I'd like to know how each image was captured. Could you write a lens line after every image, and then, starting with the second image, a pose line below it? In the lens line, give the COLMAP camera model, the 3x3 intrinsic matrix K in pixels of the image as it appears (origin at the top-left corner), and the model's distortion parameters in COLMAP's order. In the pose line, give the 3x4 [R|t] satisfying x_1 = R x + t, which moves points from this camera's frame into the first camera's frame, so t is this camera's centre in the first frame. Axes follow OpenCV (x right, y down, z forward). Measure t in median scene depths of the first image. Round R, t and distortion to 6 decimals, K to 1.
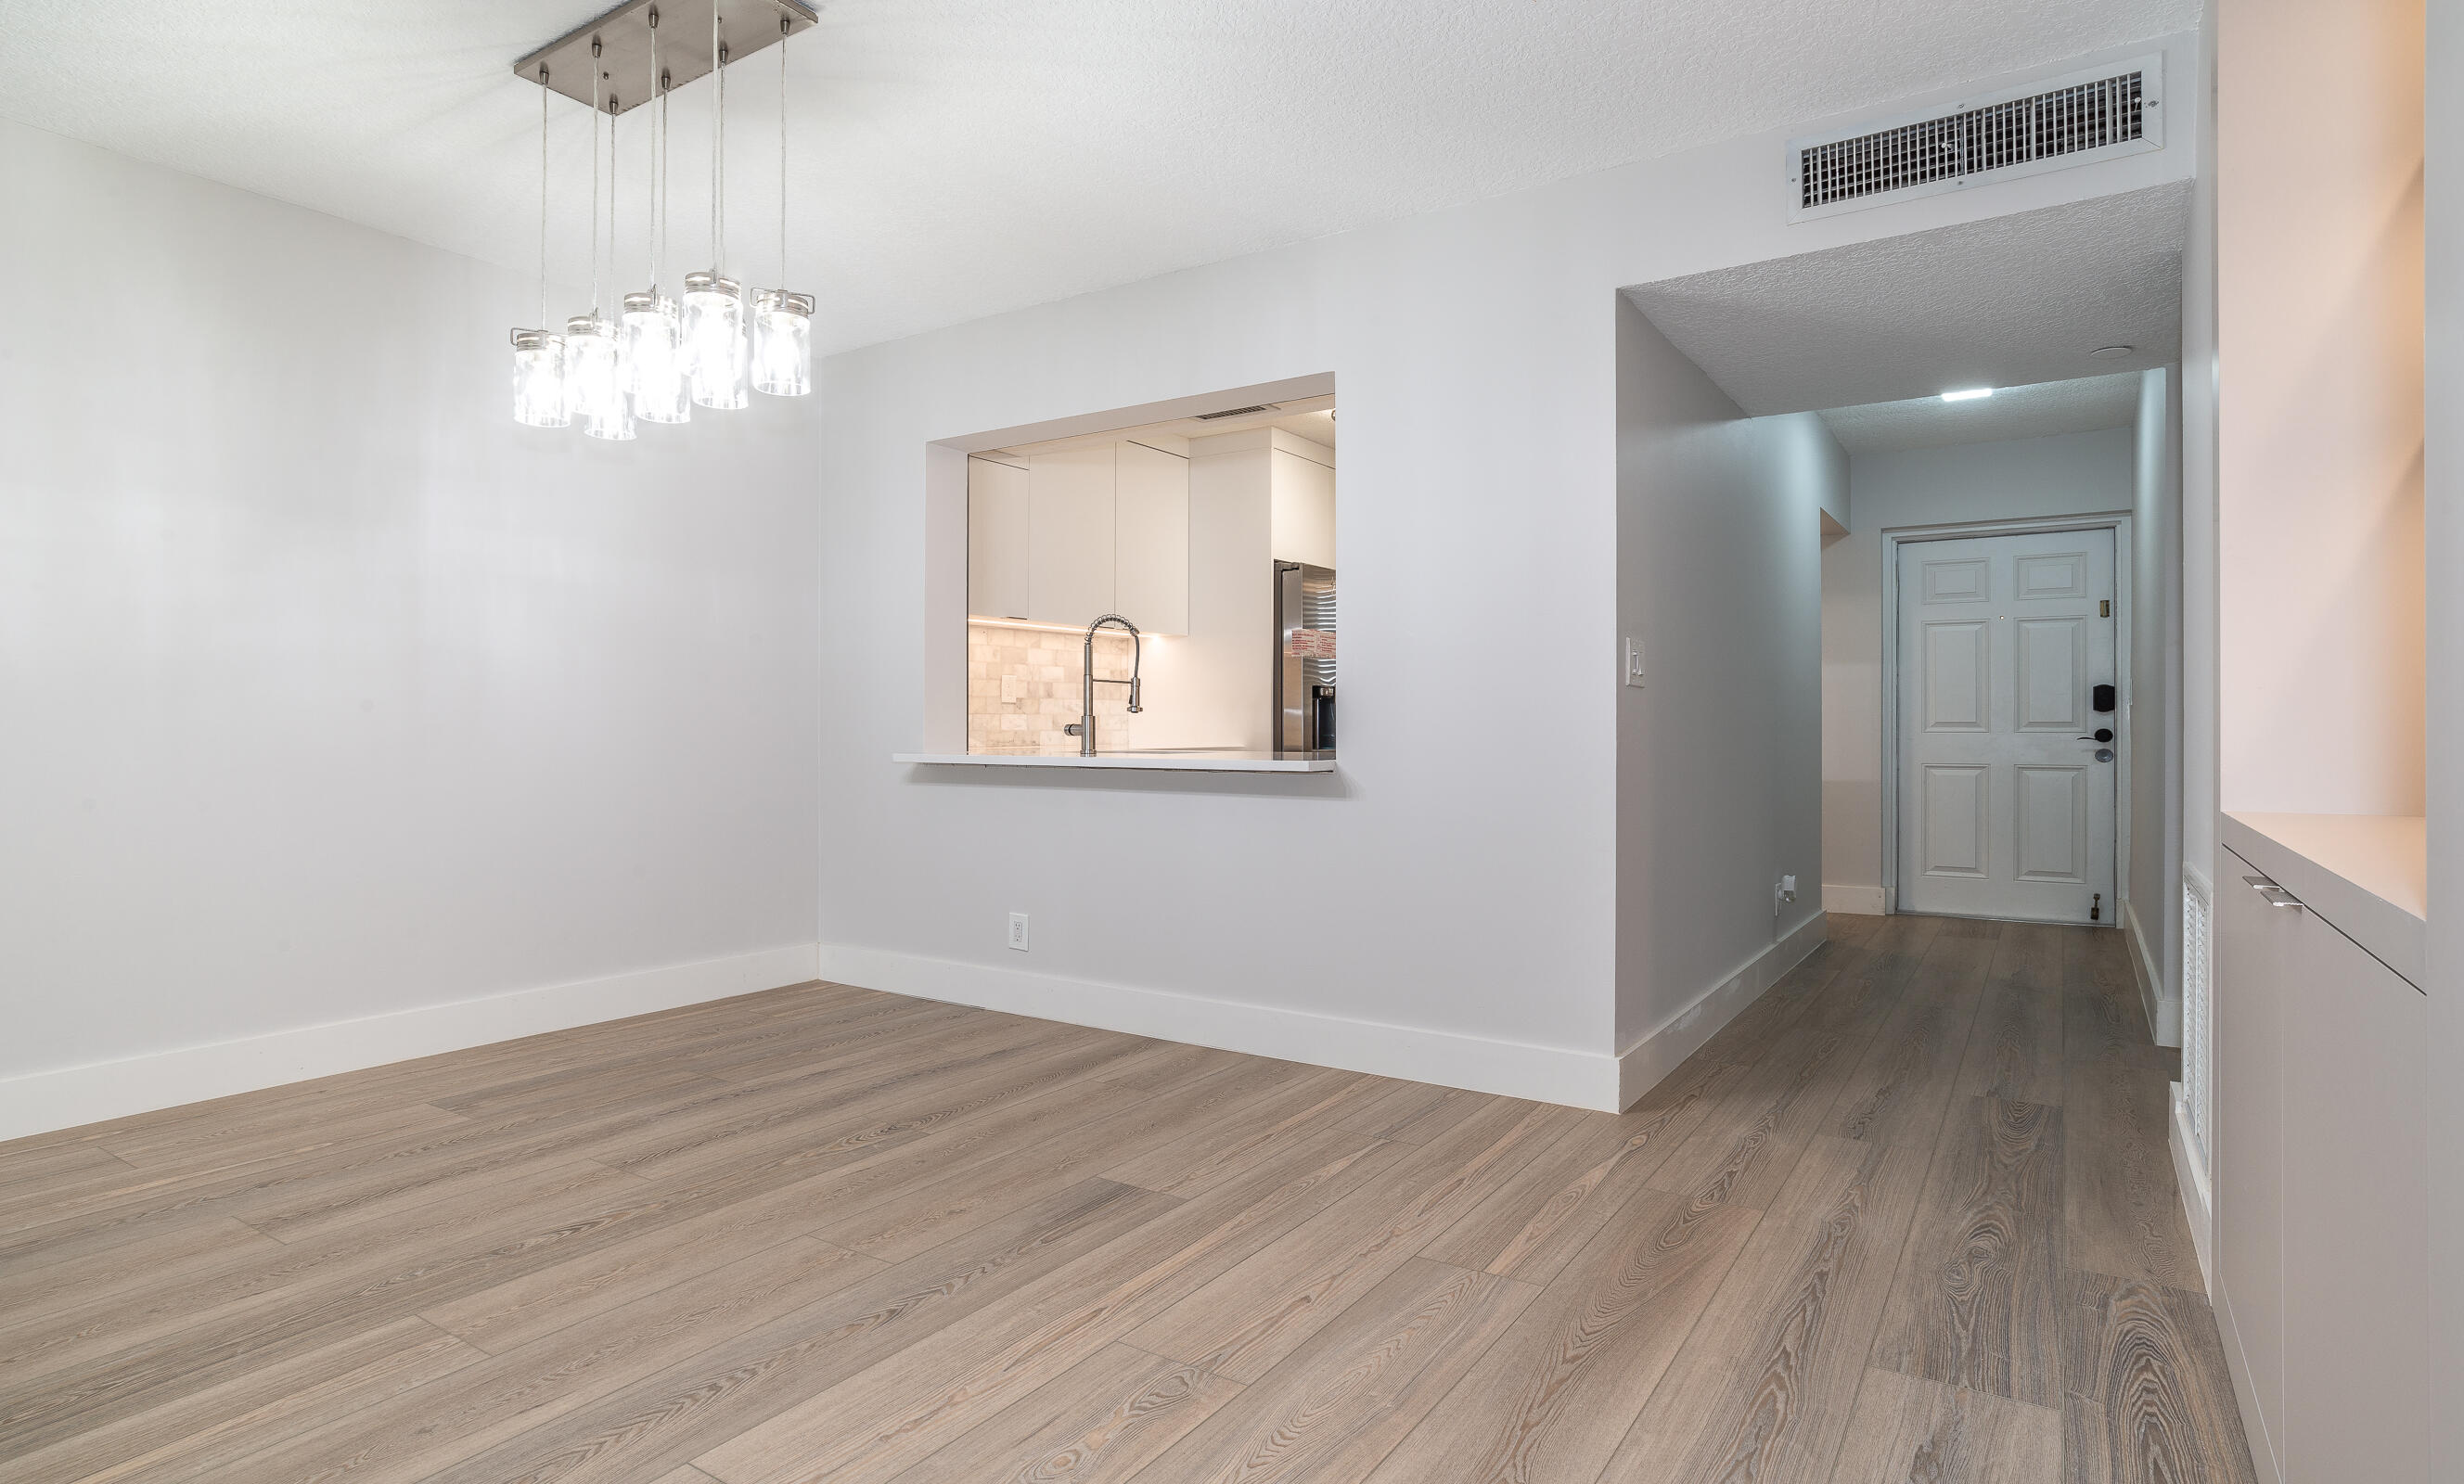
lens RADIAL K [[1226.9, 0, 1322.7], [0, 1226.9, 726.7], [0, 0, 1]] dist [-0.042866, 0.025274]
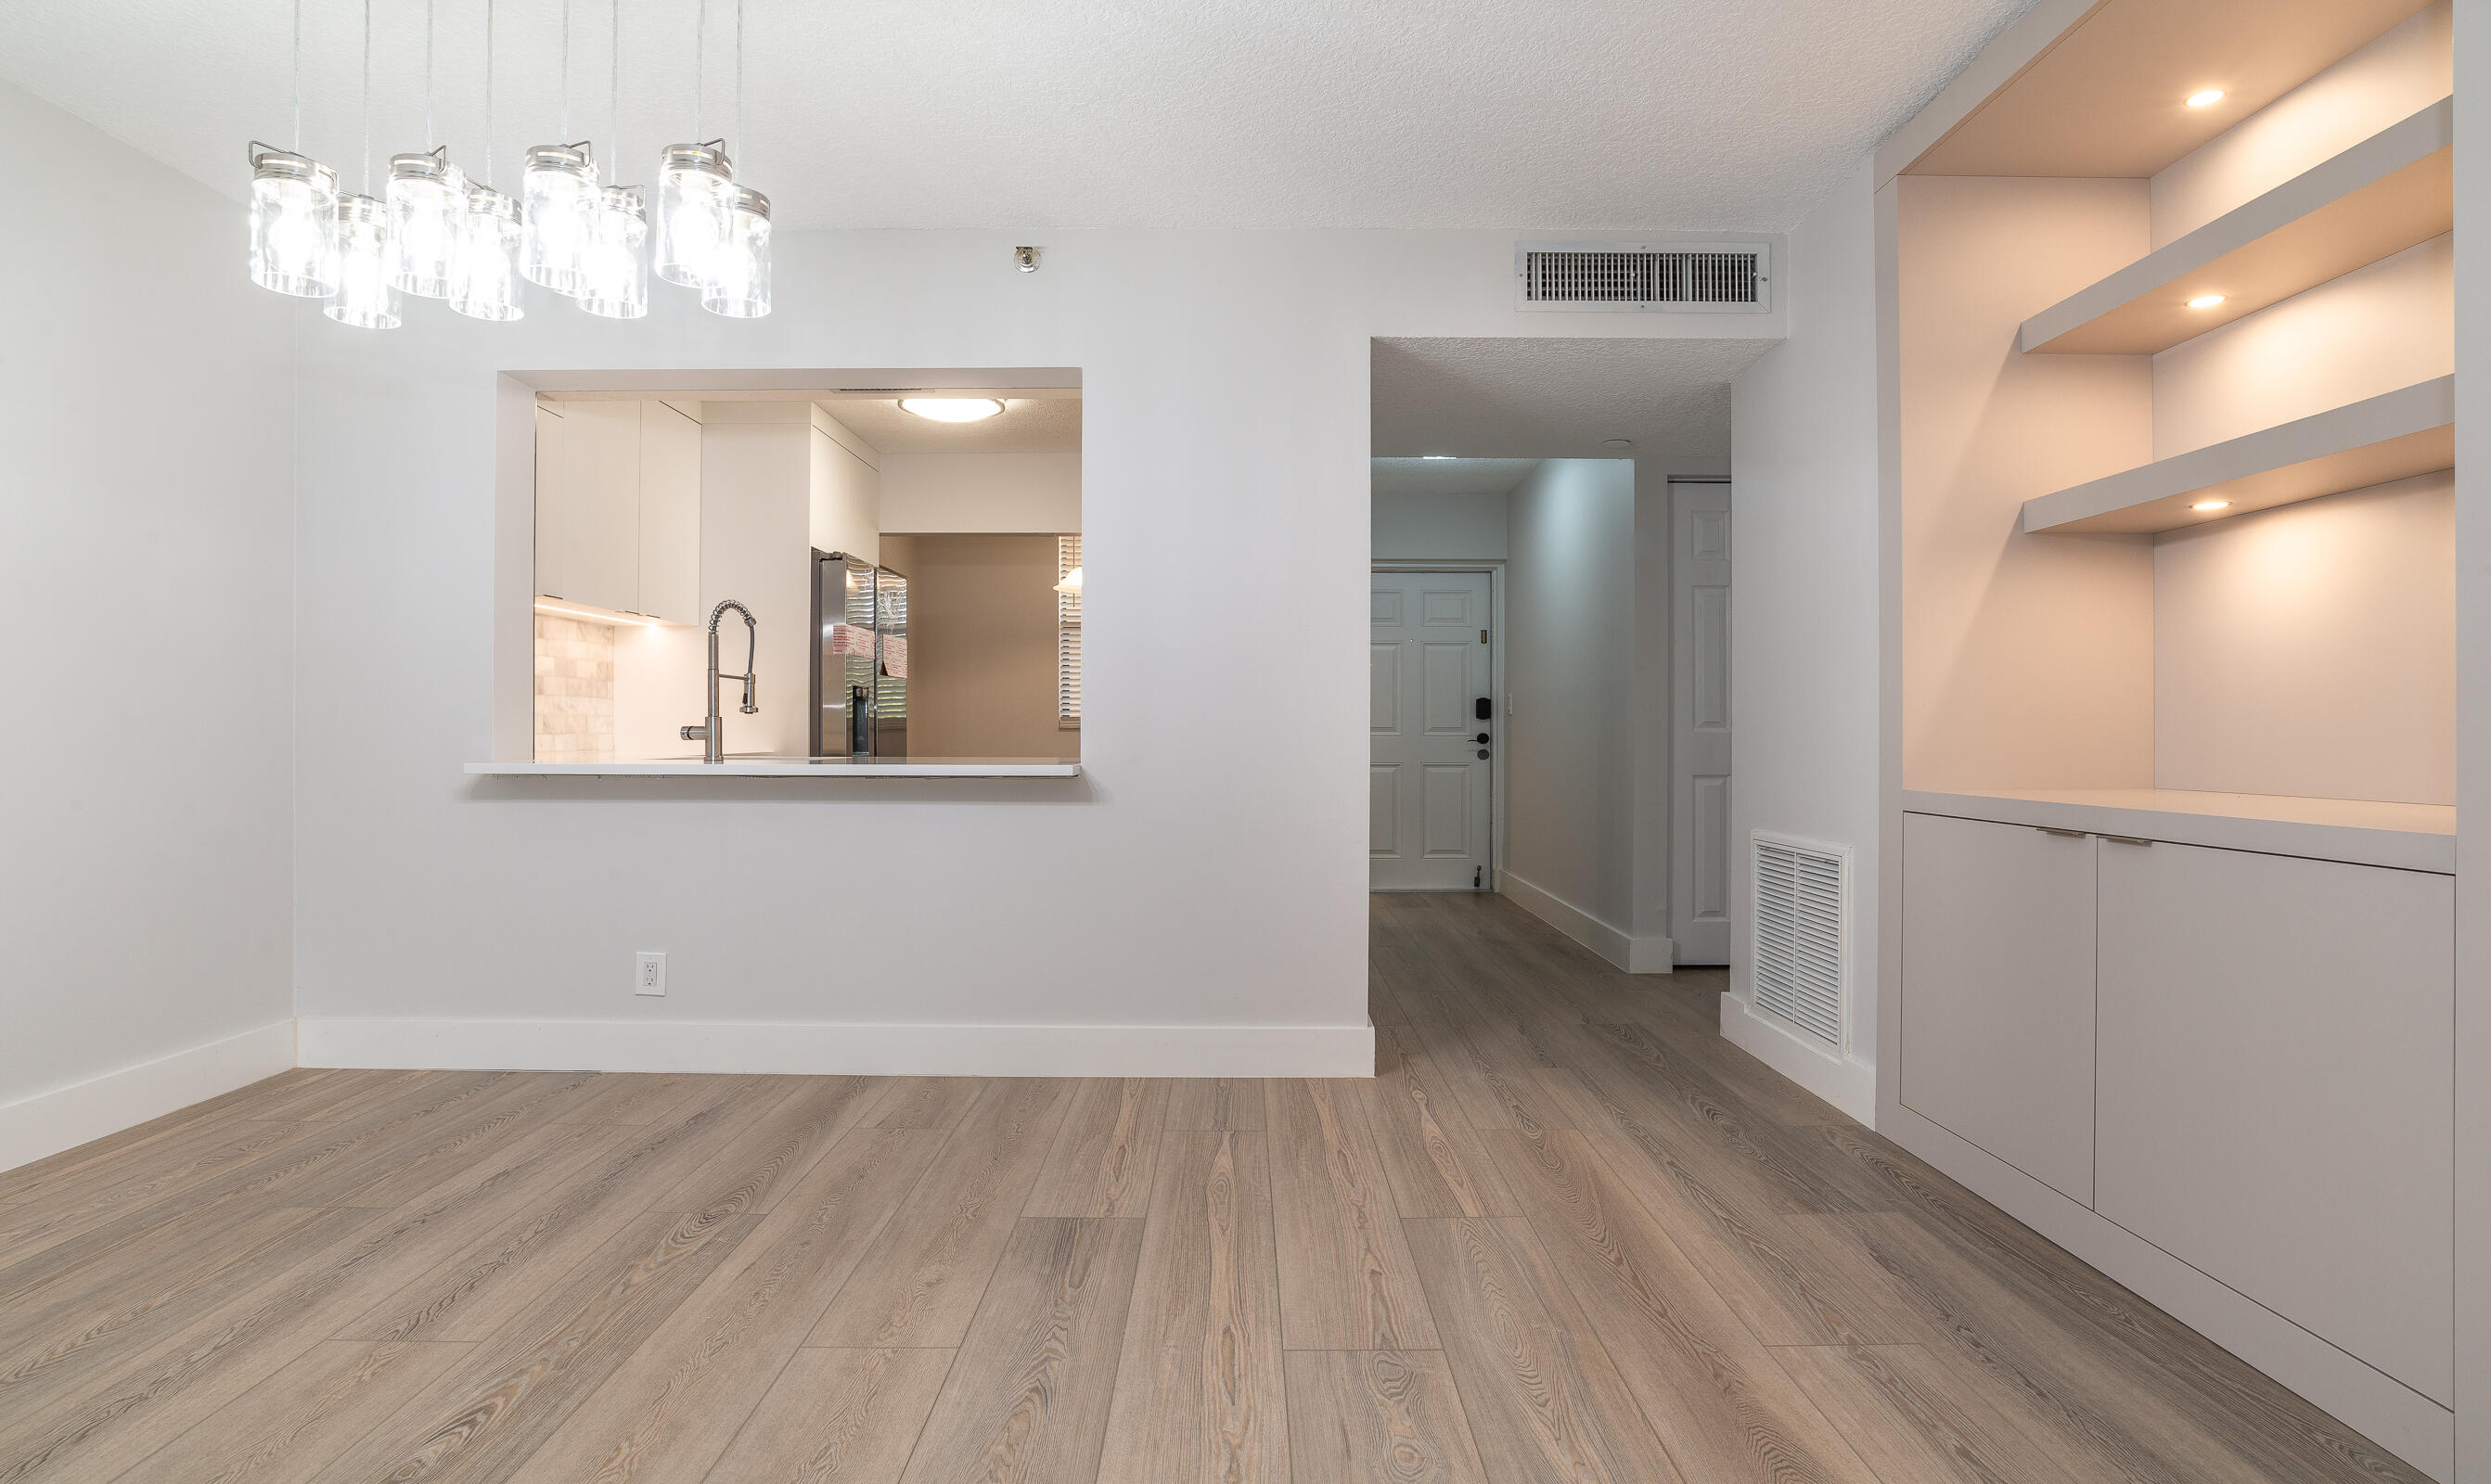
lens RADIAL K [[1226.6, 0, 1240.0], [0, 1226.6, 729.9], [0, 0, 1]] dist [-0.057004, 0.028032]
pose [[0.852272, 0.002592, 0.523092, -0.517429], [-0.002208, 0.999997, -0.001358, 0.001768], [-0.523094, 0.000002, 0.852275, 0.129535]]
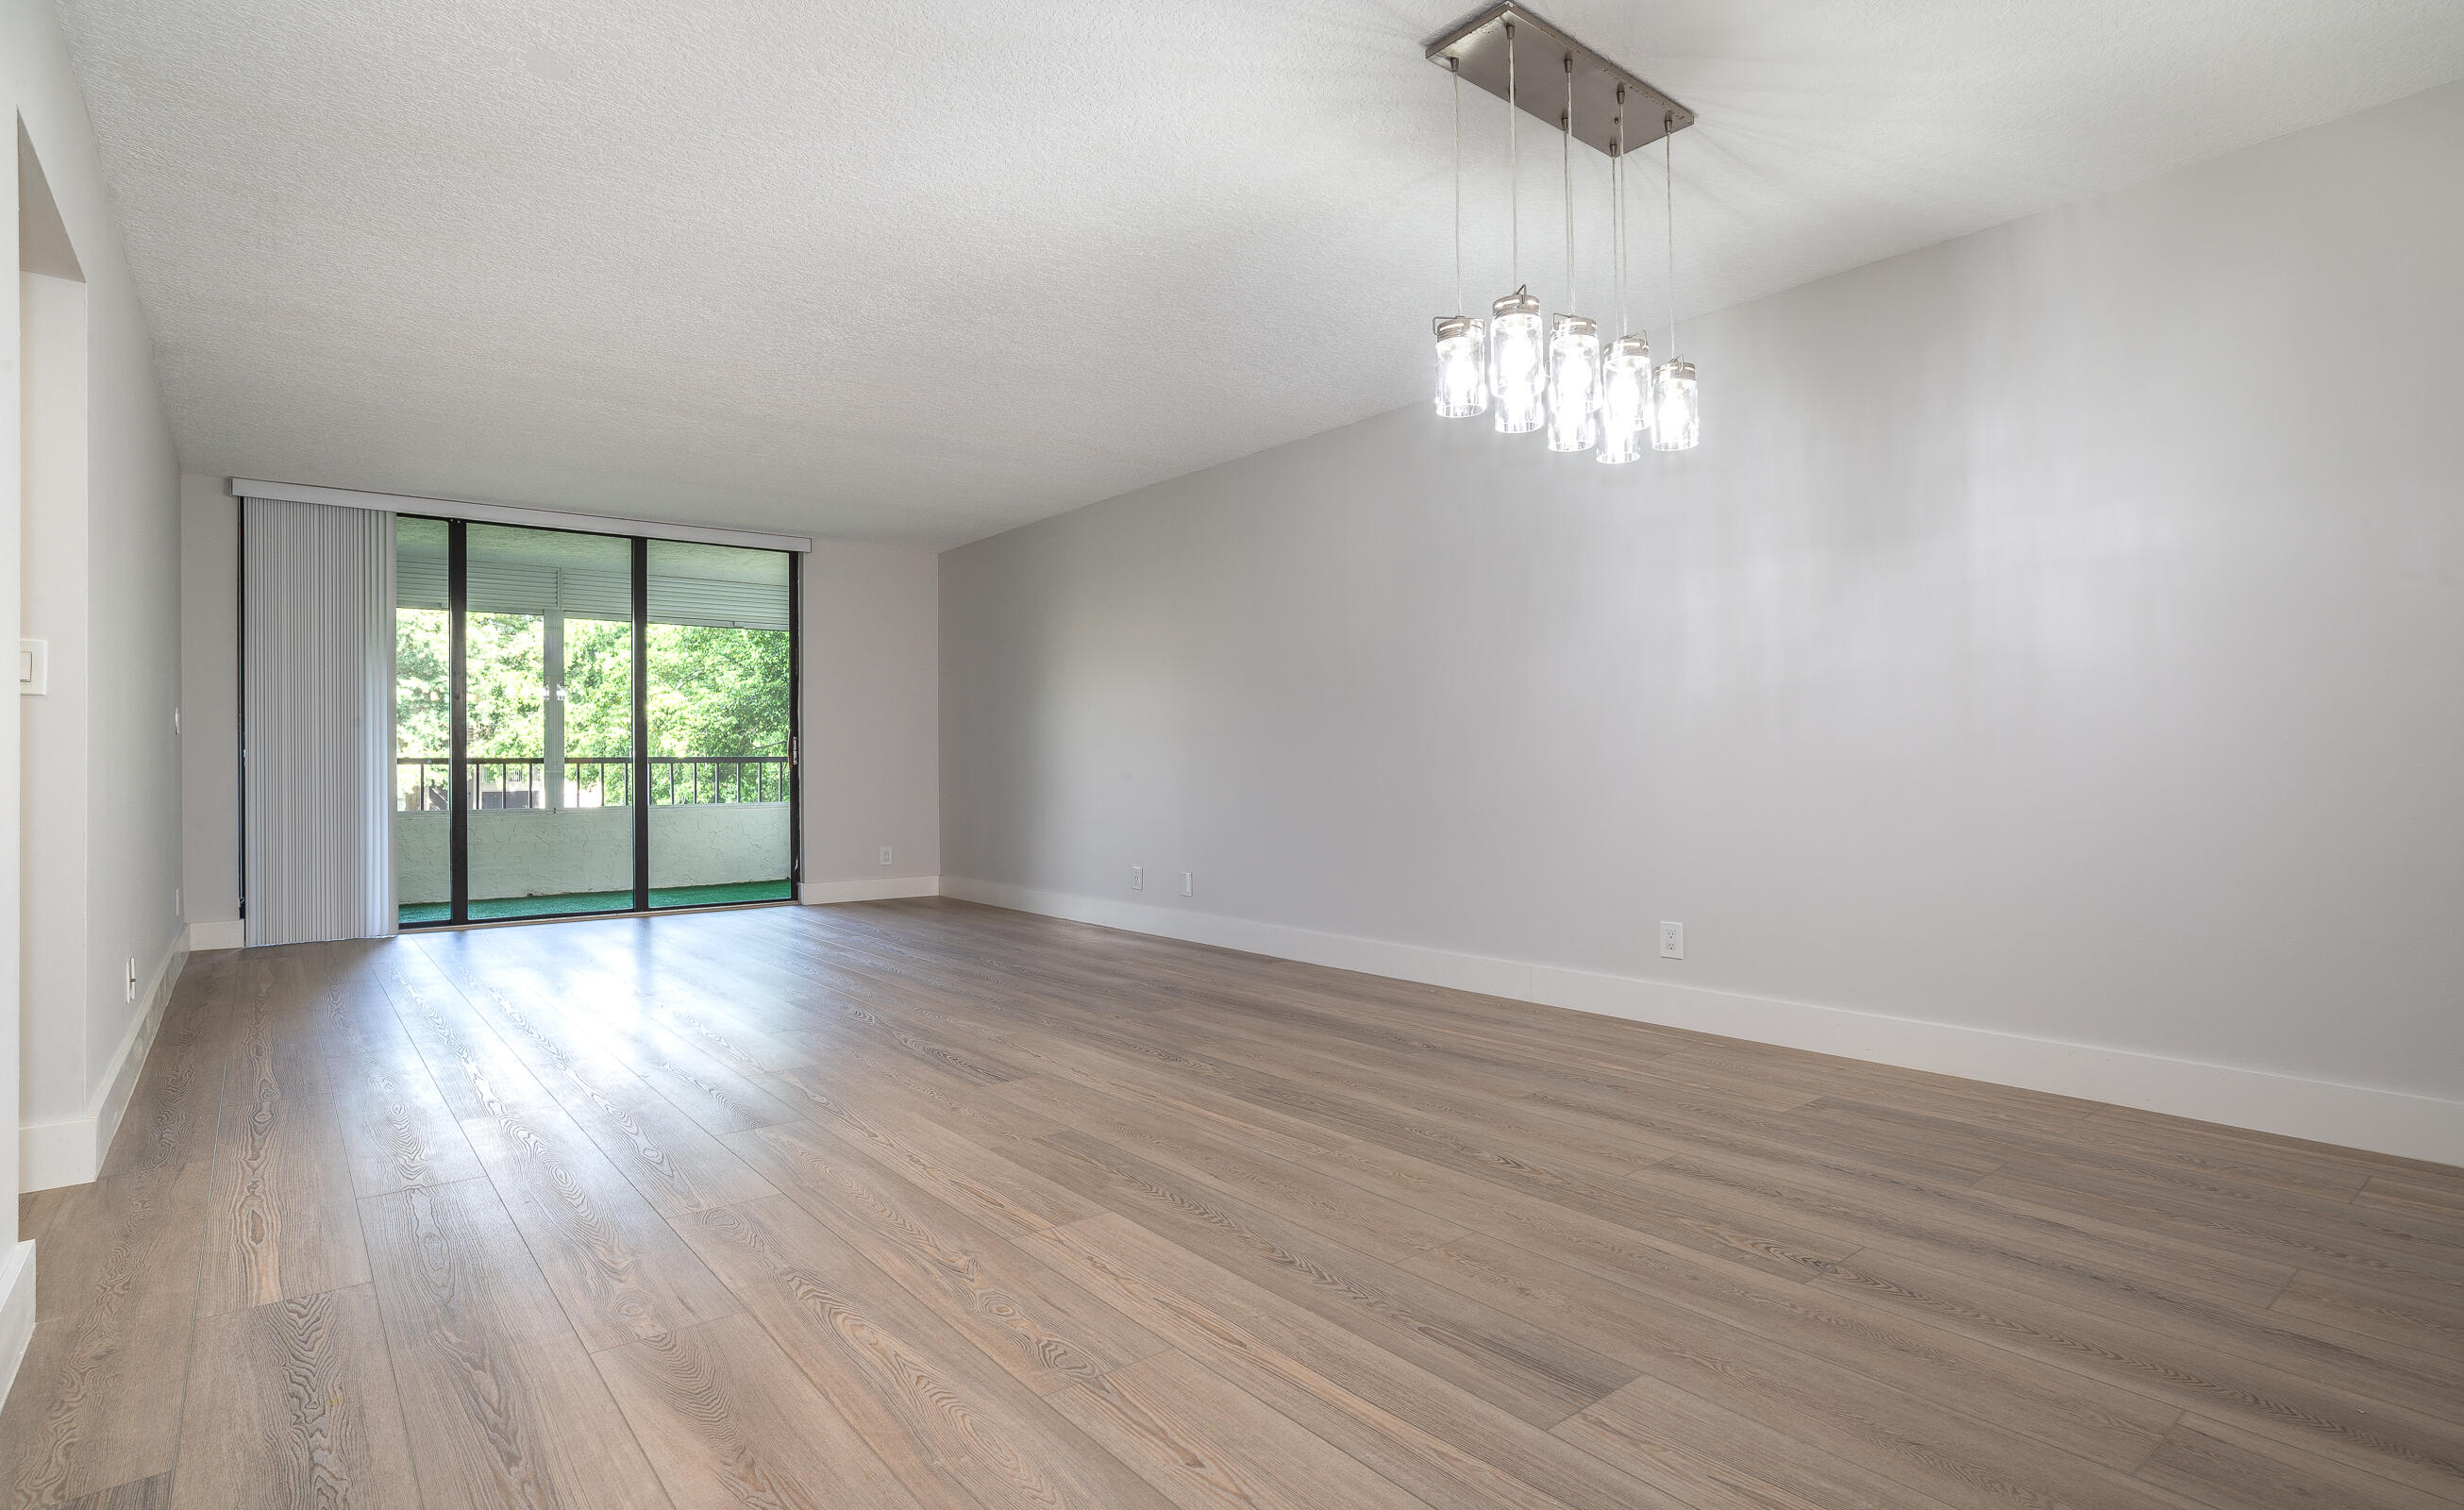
lens RADIAL K [[1260.3, 0, 1154.1], [0, 1260.3, 761.7], [0, 0, 1]] dist [-0.021993, 0.001448]
pose [[-0.392824, -0.002086, -0.919611, 0.574480], [0.010751, 0.999919, -0.006860, 0.019400], [0.919551, -0.012582, -0.392770, 1.010925]]
